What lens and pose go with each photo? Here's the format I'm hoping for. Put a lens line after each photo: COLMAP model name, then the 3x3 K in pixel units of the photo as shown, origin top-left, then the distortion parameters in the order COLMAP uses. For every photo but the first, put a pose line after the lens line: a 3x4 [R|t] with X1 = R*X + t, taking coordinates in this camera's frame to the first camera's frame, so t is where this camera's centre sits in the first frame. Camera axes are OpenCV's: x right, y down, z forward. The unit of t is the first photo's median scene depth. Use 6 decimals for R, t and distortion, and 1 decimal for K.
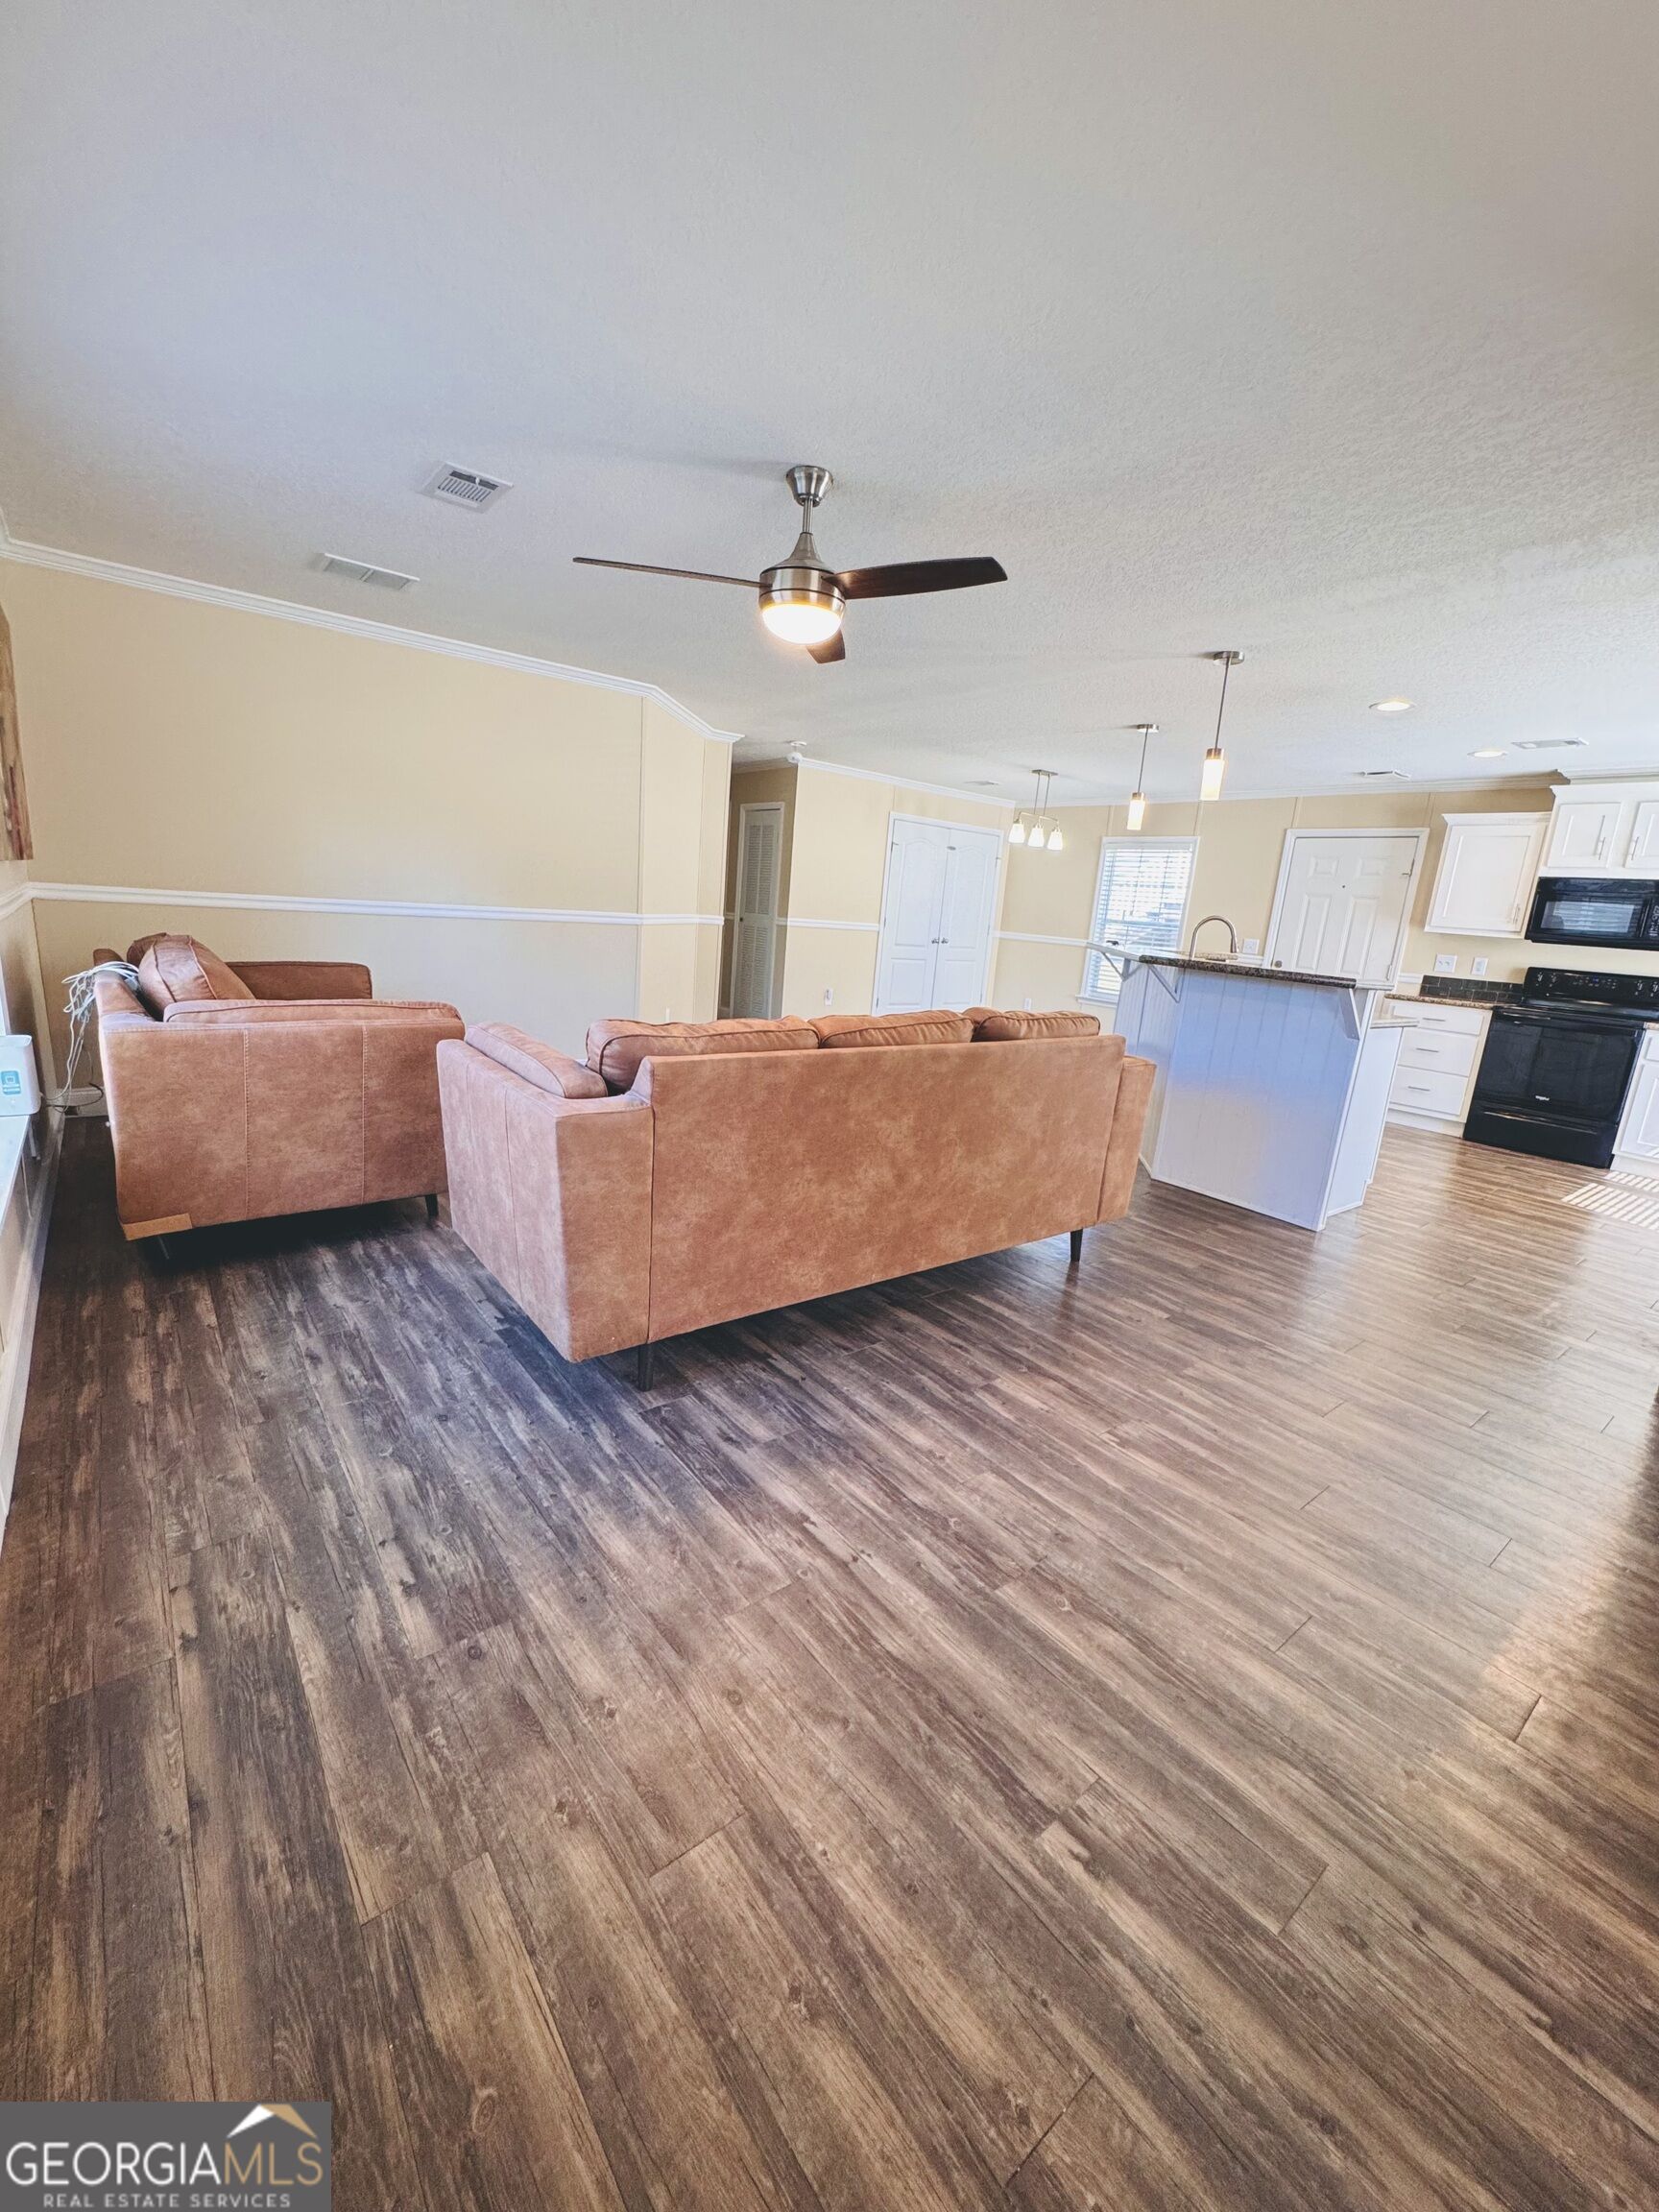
lens RADIAL K [[888.6, 0, 832.5], [0, 888.6, 1105.0], [0, 0, 1]] dist [-0.001500, -0.000327]
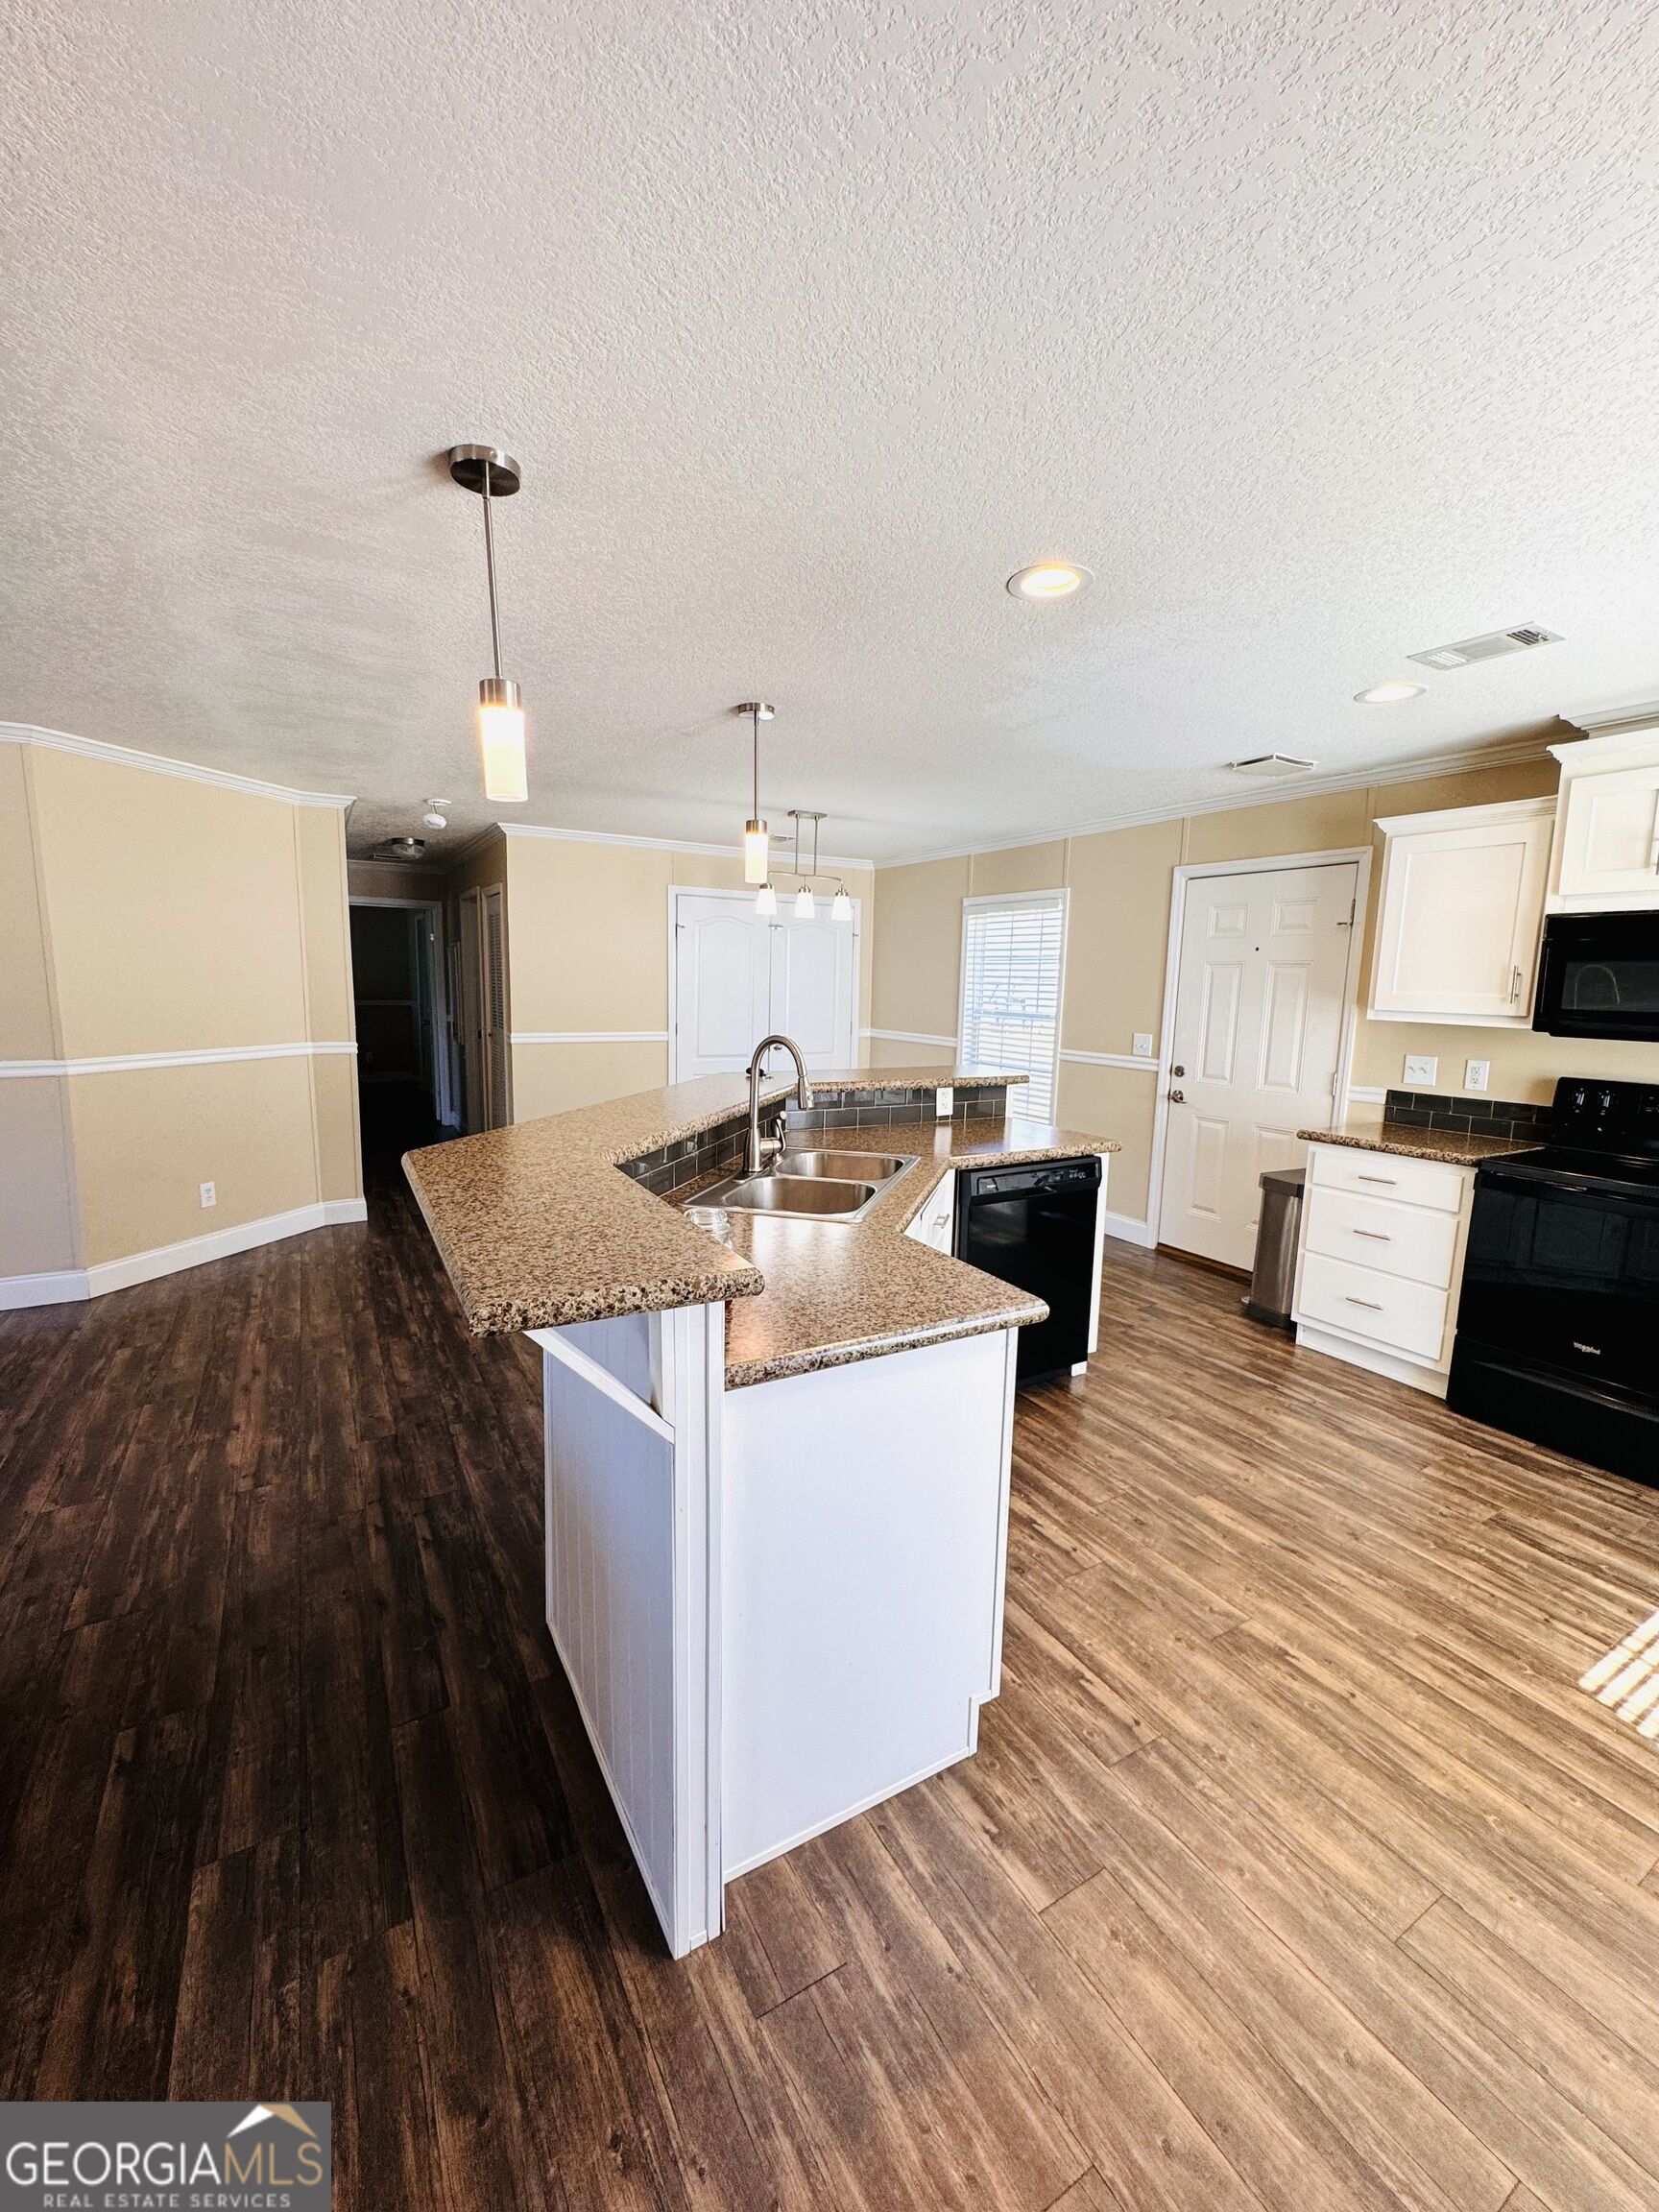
lens RADIAL K [[888.6, 0, 832.4], [0, 888.6, 1111.6], [0, 0, 1]] dist [-0.001500, -0.000327]
pose [[0.989267, -0.035262, -0.141797, 0.413815], [0.023554, 0.996237, -0.083414, -0.098413], [0.144205, 0.079178, 0.986375, 0.394014]]
